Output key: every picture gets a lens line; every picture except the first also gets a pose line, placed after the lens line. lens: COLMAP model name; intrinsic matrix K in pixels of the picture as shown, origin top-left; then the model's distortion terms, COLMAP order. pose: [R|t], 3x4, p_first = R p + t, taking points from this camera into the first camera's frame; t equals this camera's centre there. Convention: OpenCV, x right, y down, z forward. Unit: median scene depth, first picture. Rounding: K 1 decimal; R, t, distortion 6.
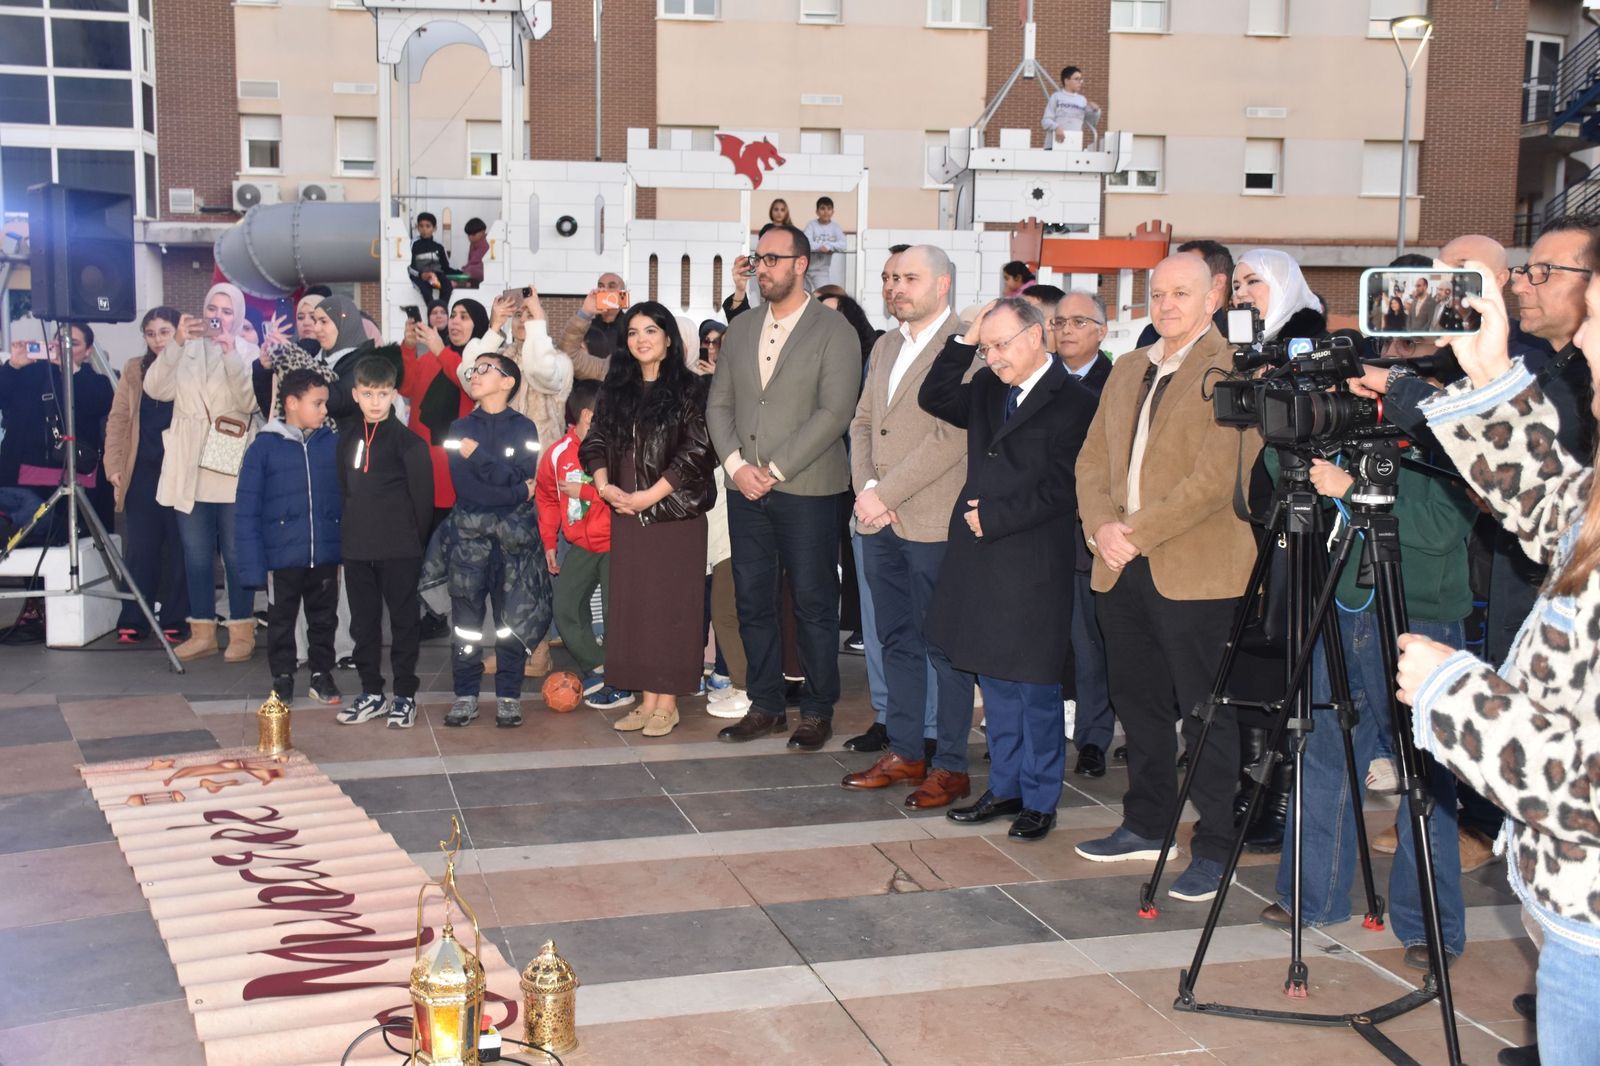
lens RADIAL K [[1737.8, 0, 810.4], [0, 1737.8, 512.8], [0, 0, 1]] dist [0.046203, 0.000000]
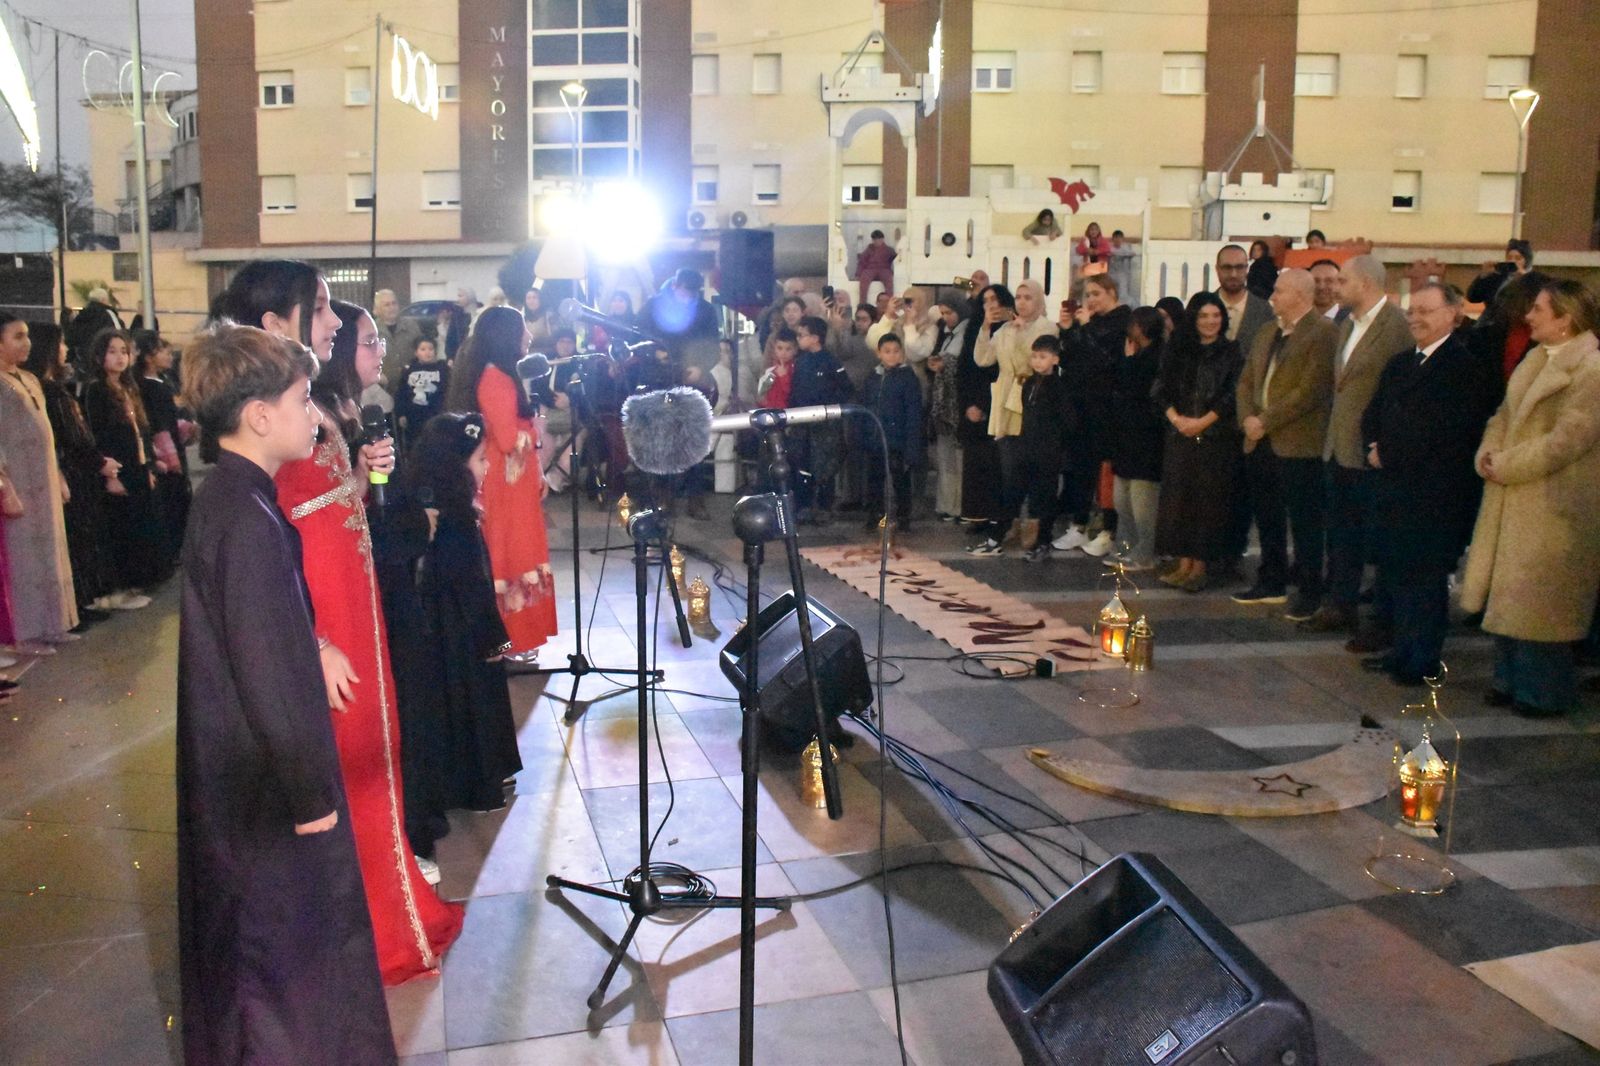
lens RADIAL K [[1257.4, 0, 797.8], [0, 1257.4, 514.6], [0, 0, 1]] dist [-0.148437, 0.101783]
pose [[0.981716, 0.024031, -0.188828, -0.058013], [-0.012455, 0.997983, 0.062253, 0.009209], [0.189943, -0.058763, 0.980035, -0.106133]]
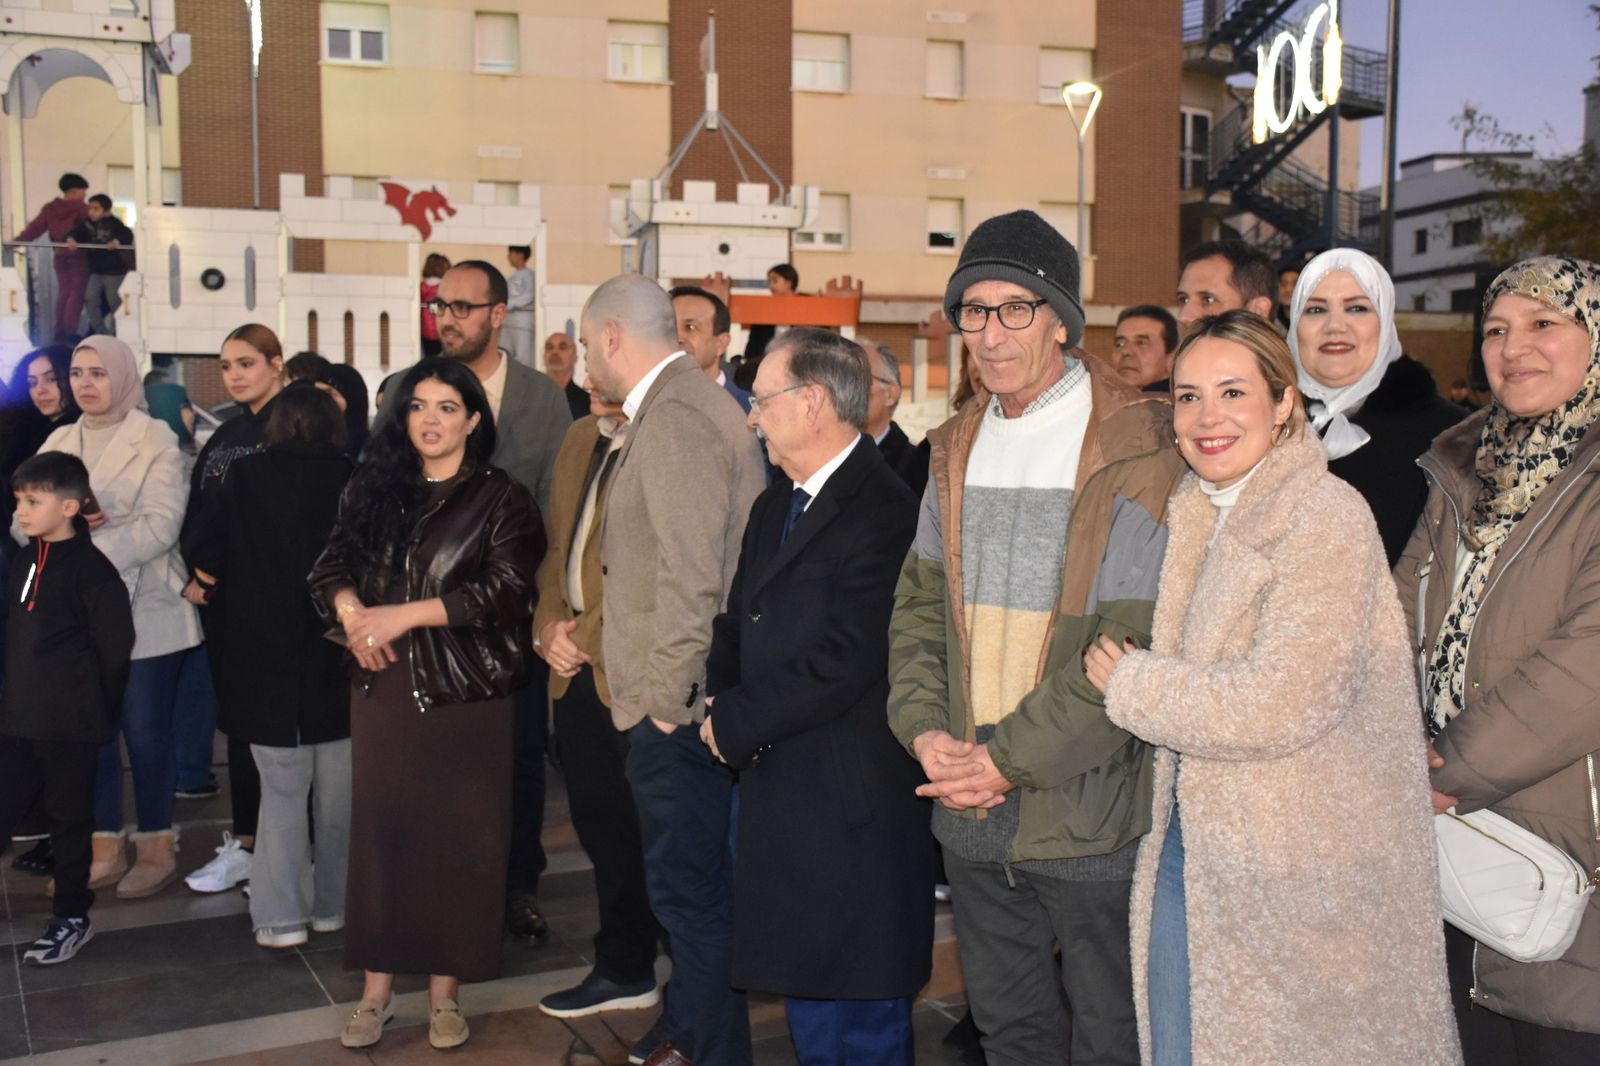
lens RADIAL K [[1737.8, 0, 815.5], [0, 1737.8, 533.4], [0, 0, 1]] dist [0.046203, 0.000000]
pose [[0.984018, -0.021087, 0.176816, 0.006308], [0.024750, 0.999522, -0.018536, -0.006297], [-0.176341, 0.022616, 0.984069, 0.044400]]
